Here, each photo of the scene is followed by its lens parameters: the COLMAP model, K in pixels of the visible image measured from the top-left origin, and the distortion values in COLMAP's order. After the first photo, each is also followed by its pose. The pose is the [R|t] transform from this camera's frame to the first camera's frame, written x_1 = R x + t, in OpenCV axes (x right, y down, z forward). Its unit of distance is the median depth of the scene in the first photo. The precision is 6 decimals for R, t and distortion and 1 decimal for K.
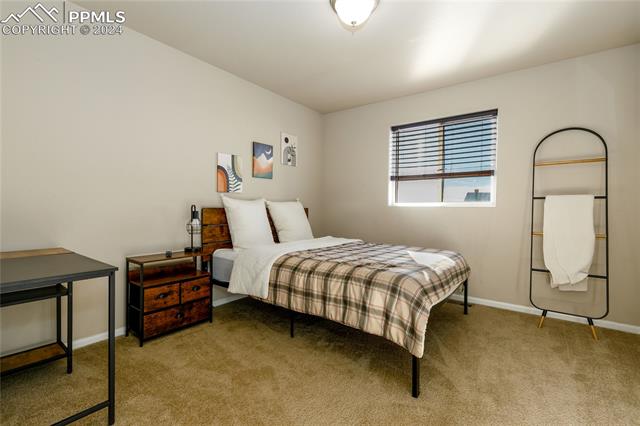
lens RADIAL K [[291.3, 0, 317.4], [0, 291.3, 211.1], [0, 0, 1]] dist [0.005875, -0.000538]
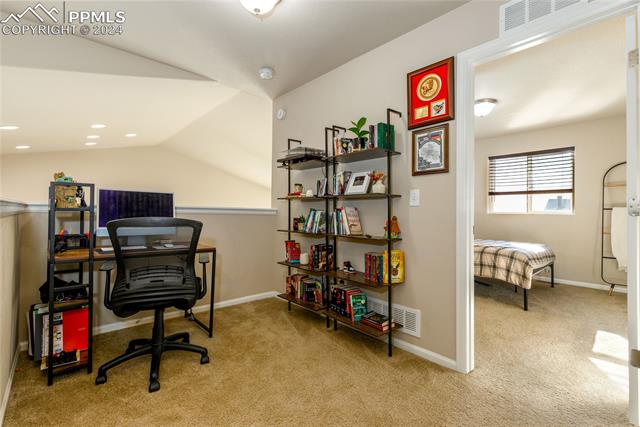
lens RADIAL K [[291.3, 0, 322.4], [0, 291.3, 212.0], [0, 0, 1]] dist [0.005875, -0.000538]
pose [[0.983091, -0.002048, -0.183106, -0.501606], [-0.002850, 0.999645, -0.026483, 0.018679], [0.183095, 0.026557, 0.982736, -0.929679]]
